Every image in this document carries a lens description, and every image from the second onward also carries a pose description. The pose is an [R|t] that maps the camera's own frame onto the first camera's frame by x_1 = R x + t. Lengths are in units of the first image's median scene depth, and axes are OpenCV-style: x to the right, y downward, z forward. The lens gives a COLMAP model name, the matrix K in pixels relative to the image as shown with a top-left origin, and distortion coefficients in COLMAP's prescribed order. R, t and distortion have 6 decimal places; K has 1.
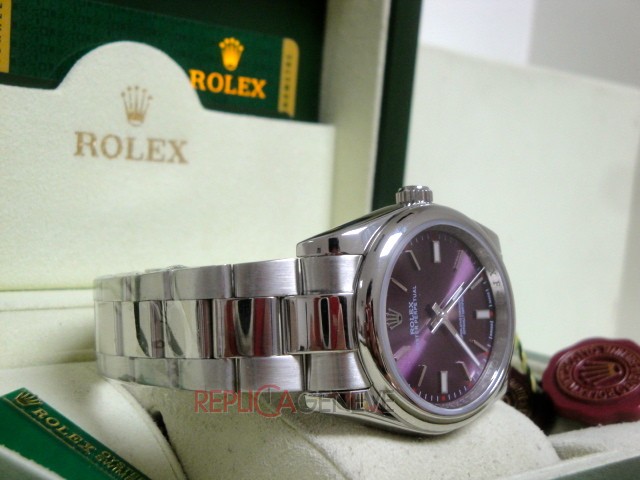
lens RADIAL K [[1030.0, 0, 320.0], [0, 1030.0, 240.0], [0, 0, 1]] dist [0.162847, 0.106109]
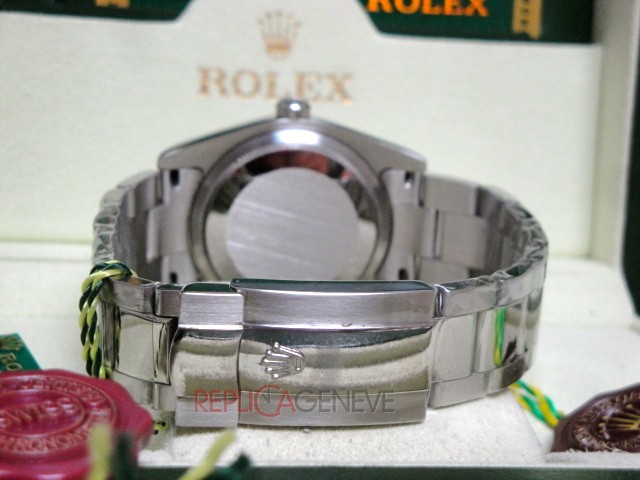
lens RADIAL K [[1415.0, 0, 328.4], [0, 1415.0, 228.5], [0, 0, 1]] dist [0.246708, 0.240486]
pose [[0.817582, 0.011100, -0.575705, 0.546678], [-0.022771, 0.999655, -0.013064, 0.044963], [0.575362, 0.023790, 0.817553, 0.077409]]
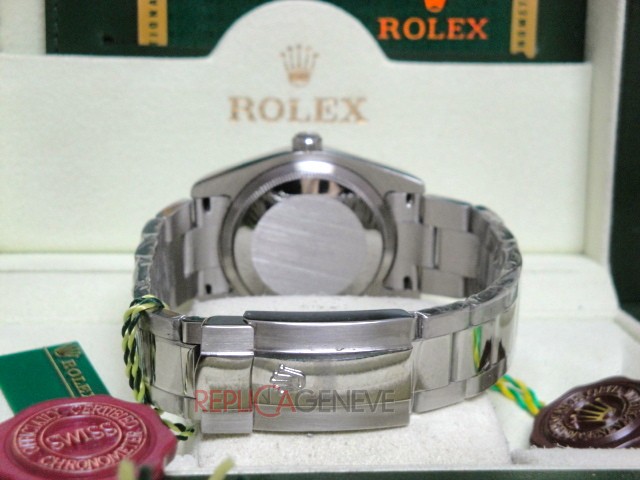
lens RADIAL K [[1407.3, 0, 320.0], [0, 1407.3, 240.0], [0, 0, 1]] dist [0.259700, 0.629595]
pose [[0.782613, 0.031541, -0.621709, 0.679509], [-0.001792, 0.998826, 0.048418, -0.032280], [0.622506, -0.036778, 0.781751, -0.017718]]
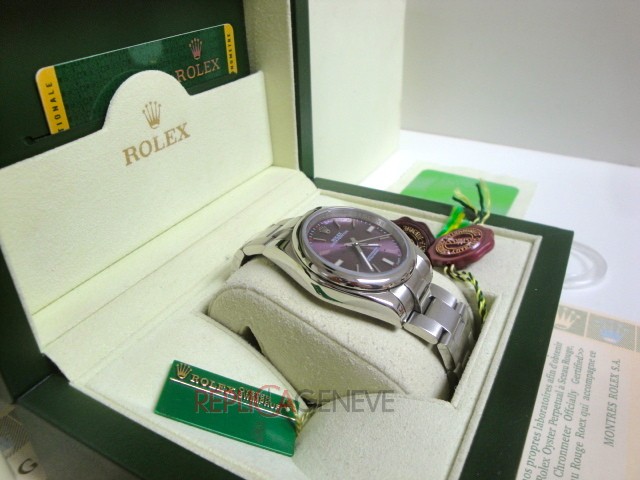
lens RADIAL K [[523.1, 0, 320.0], [0, 523.1, 240.0], [0, 0, 1]] dist [-0.135034, 0.082977]
pose [[0.951051, -0.243488, 0.190303, -0.138640], [0.137815, 0.885347, 0.444036, -0.268713], [-0.276601, -0.396075, 0.875566, 0.251523]]
